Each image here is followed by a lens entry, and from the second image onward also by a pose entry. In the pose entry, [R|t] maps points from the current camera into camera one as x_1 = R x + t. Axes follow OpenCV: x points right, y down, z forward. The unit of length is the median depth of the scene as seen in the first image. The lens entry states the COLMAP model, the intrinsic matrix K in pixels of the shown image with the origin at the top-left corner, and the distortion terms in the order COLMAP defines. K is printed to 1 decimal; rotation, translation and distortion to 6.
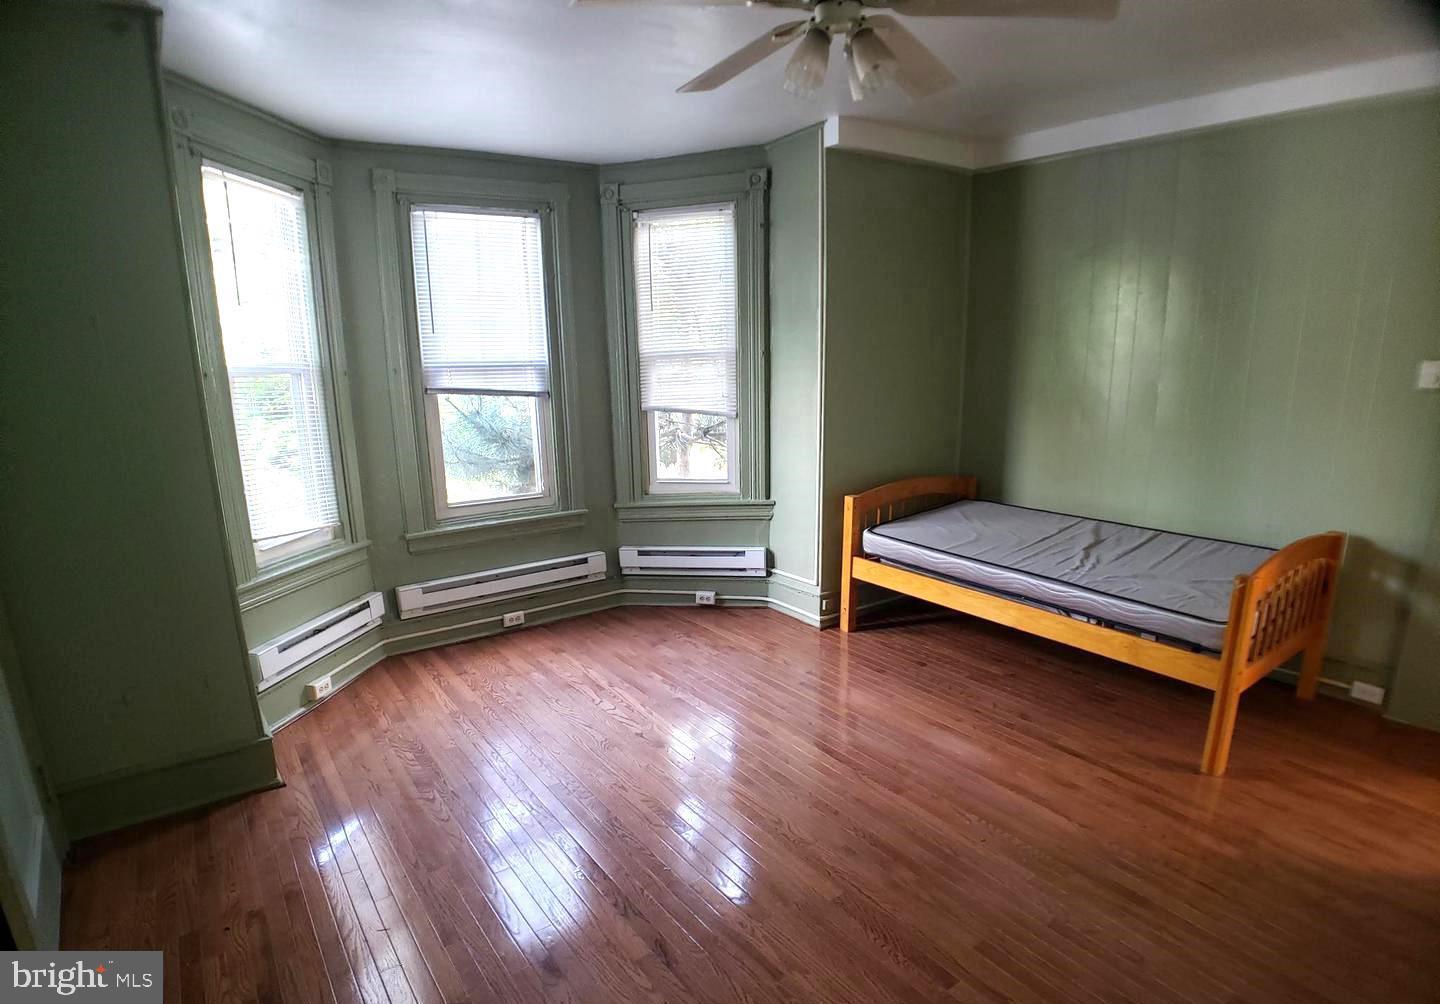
lens RADIAL K [[799.9, 0, 716.6], [0, 799.9, 528.5], [0, 0, 1]] dist [-0.002753, -0.000601]
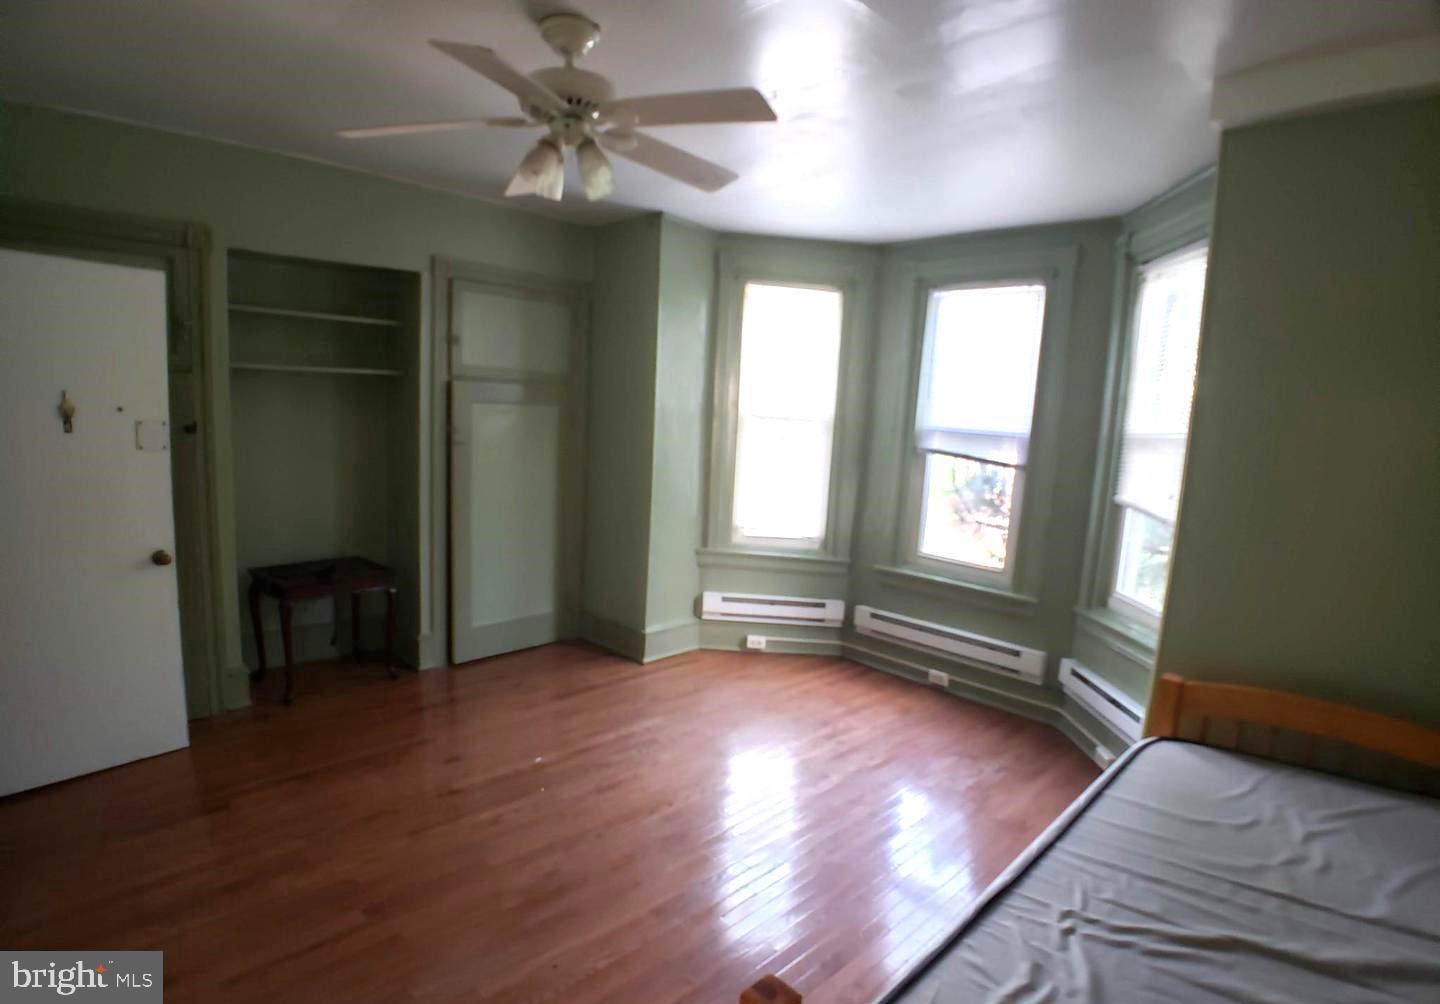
lens RADIAL K [[784.9, 0, 720.0], [0, 784.9, 502.0], [0, 0, 1]] dist [-0.004085, -0.000428]
pose [[0.205764, 0.166314, -0.964366, 0.639945], [-0.279388, 0.954421, 0.104987, -0.132171], [0.937872, 0.247830, 0.242851, 0.473847]]
